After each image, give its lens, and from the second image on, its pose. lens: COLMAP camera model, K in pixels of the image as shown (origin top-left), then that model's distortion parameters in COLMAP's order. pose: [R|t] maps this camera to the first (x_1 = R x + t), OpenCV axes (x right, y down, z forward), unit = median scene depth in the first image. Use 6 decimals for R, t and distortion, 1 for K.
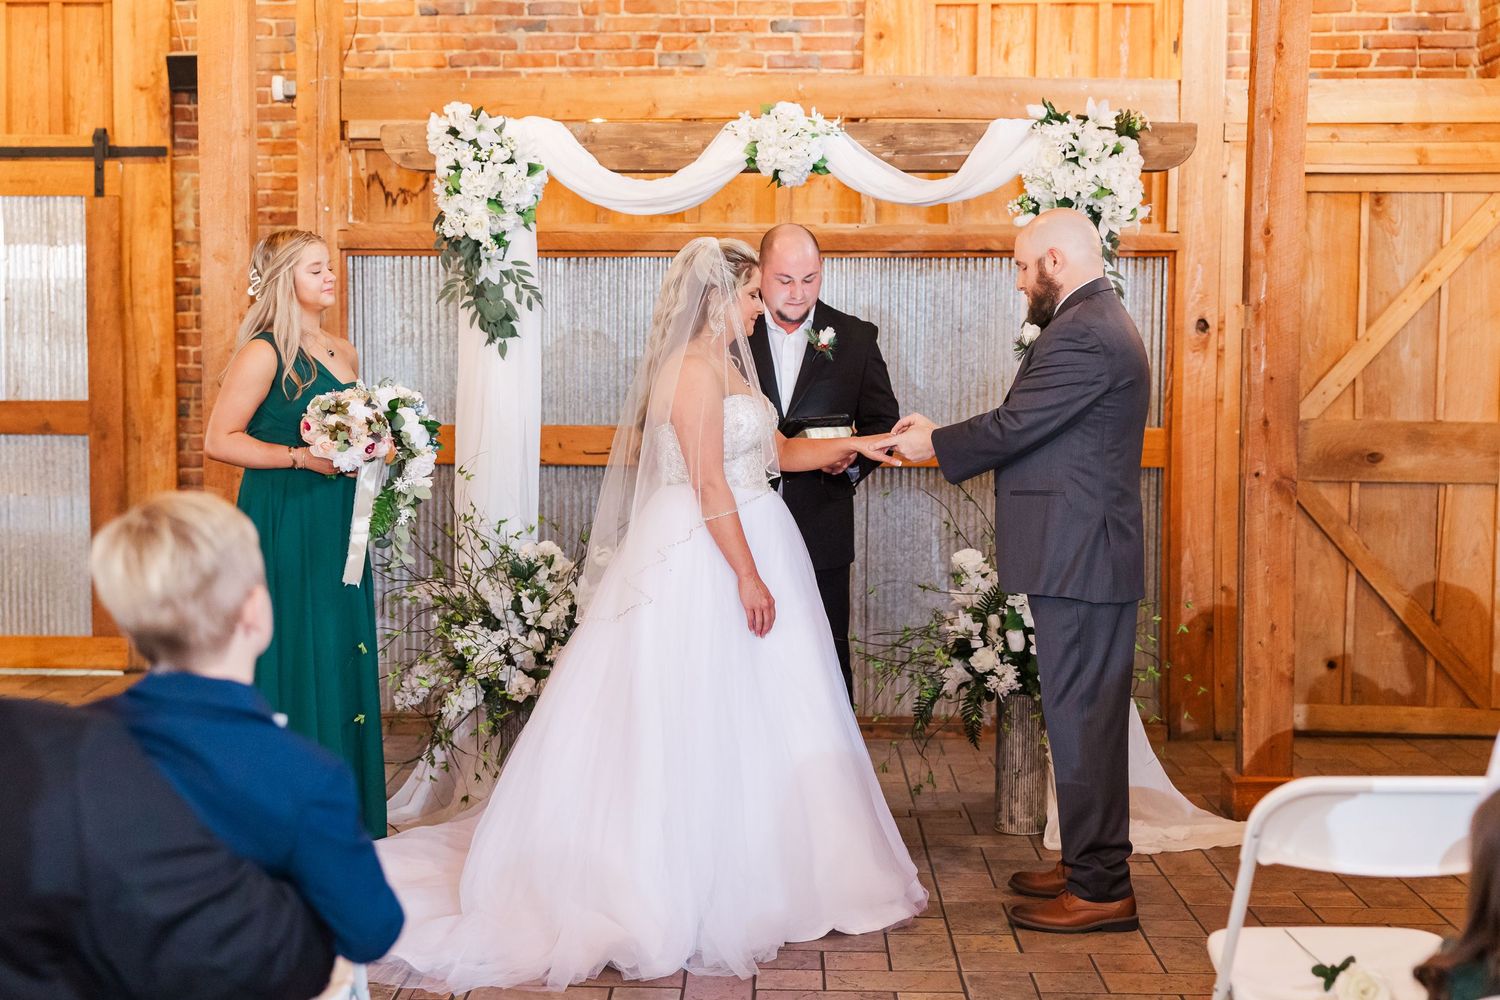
lens RADIAL K [[2070.2, 0, 714.6], [0, 2070.2, 497.3], [0, 0, 1]] dist [0.006811, 0.035442]
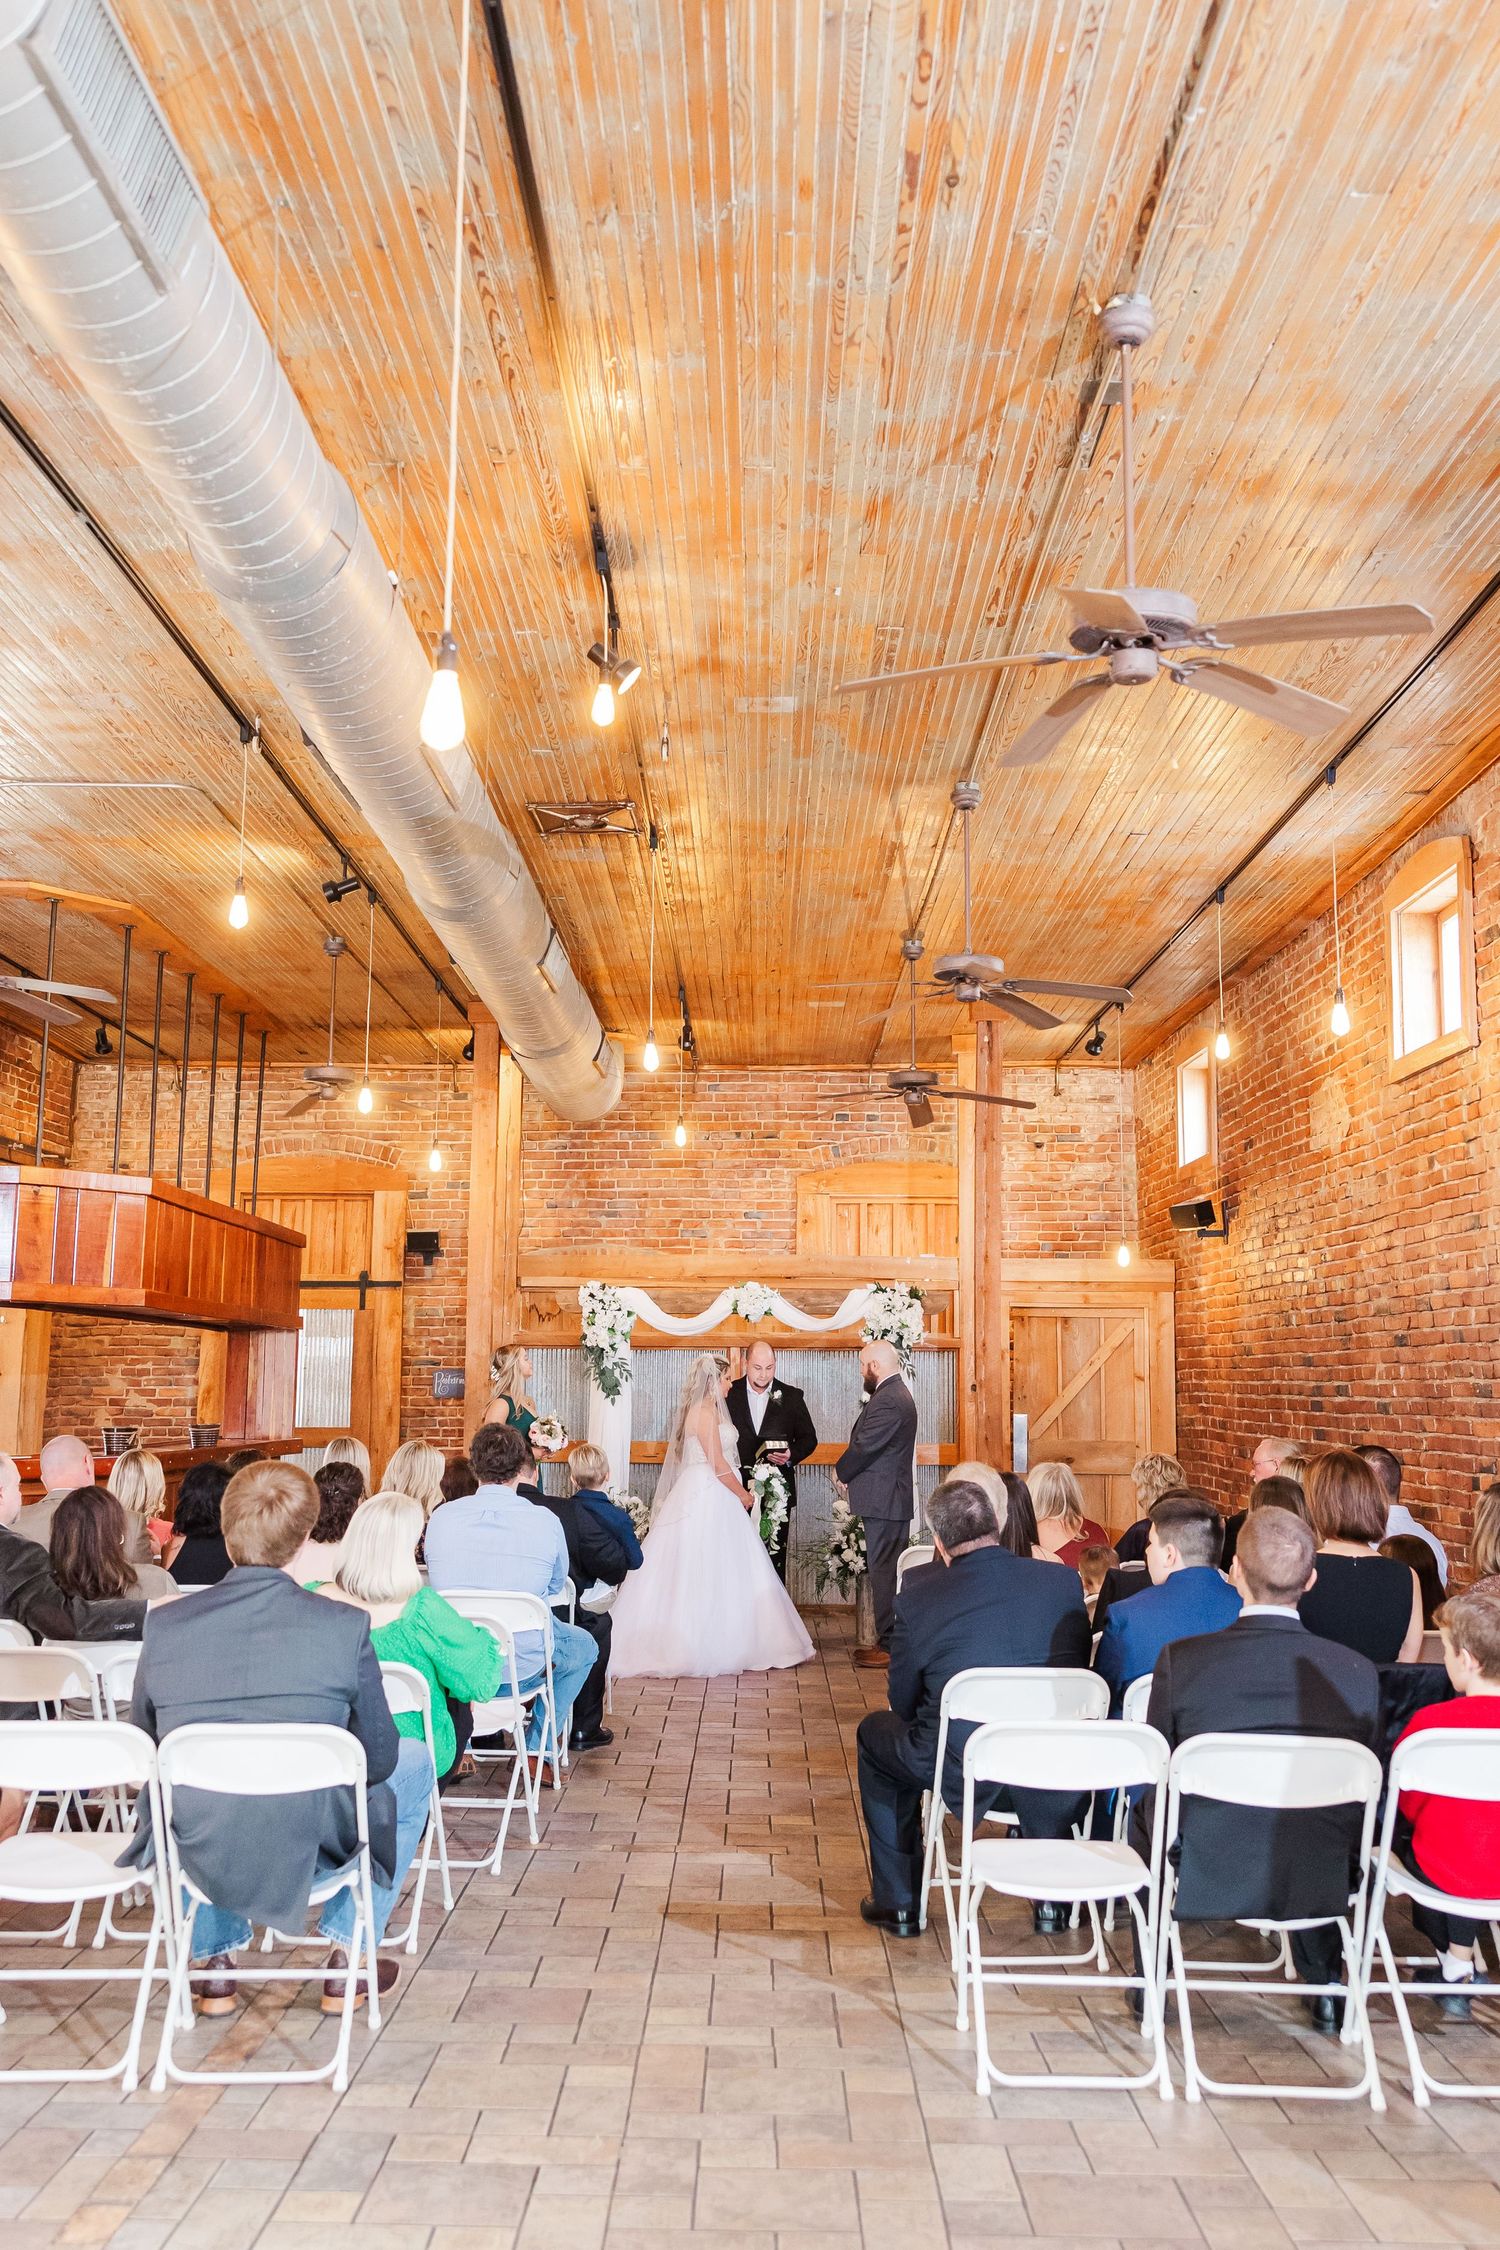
lens RADIAL K [[2045.0, 0, 709.6], [0, 2045.0, 1068.7], [0, 0, 1]] dist [0.012830, 0.000986]
pose [[0.999942, 0.005018, 0.009492, -0.027879], [-0.002780, 0.974926, -0.222512, 0.057556], [-0.010371, 0.222472, 0.974884, -1.039418]]
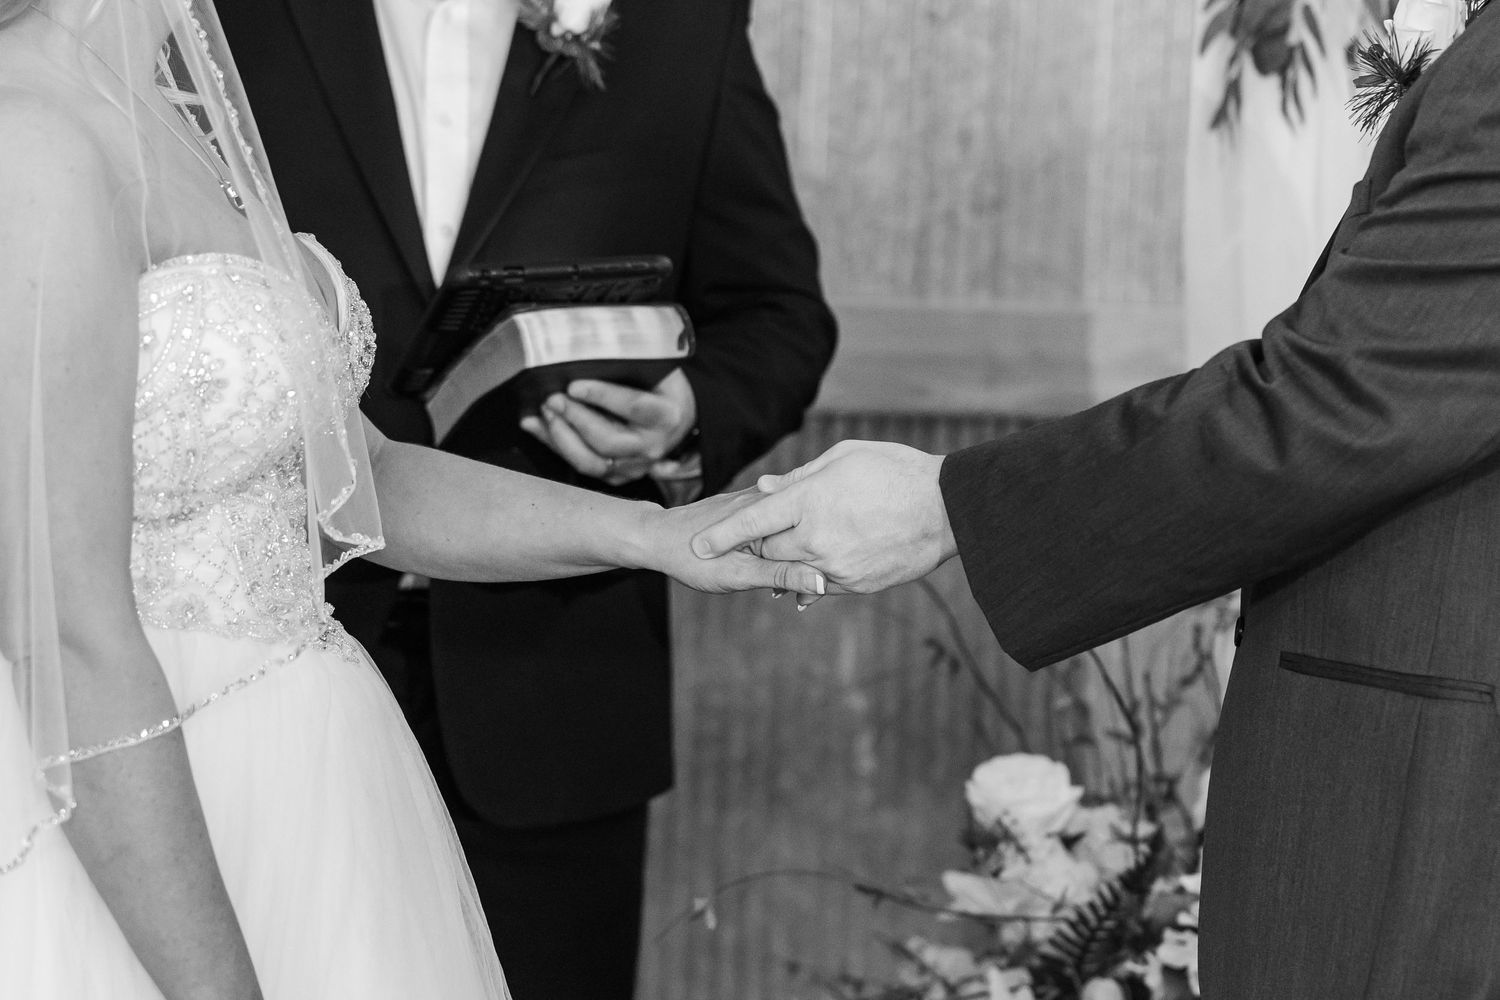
lens RADIAL K [[3800.0, 0, 750.0], [0, 3800.0, 500.0], [0, 0, 1]] dist [0.006472, 0.025167]
pose [[0.992537, 0.015351, 0.120976, 0.016985], [-0.020893, 0.998783, 0.044671, -0.033832], [-0.120143, -0.046865, 0.991650, 0.452622]]
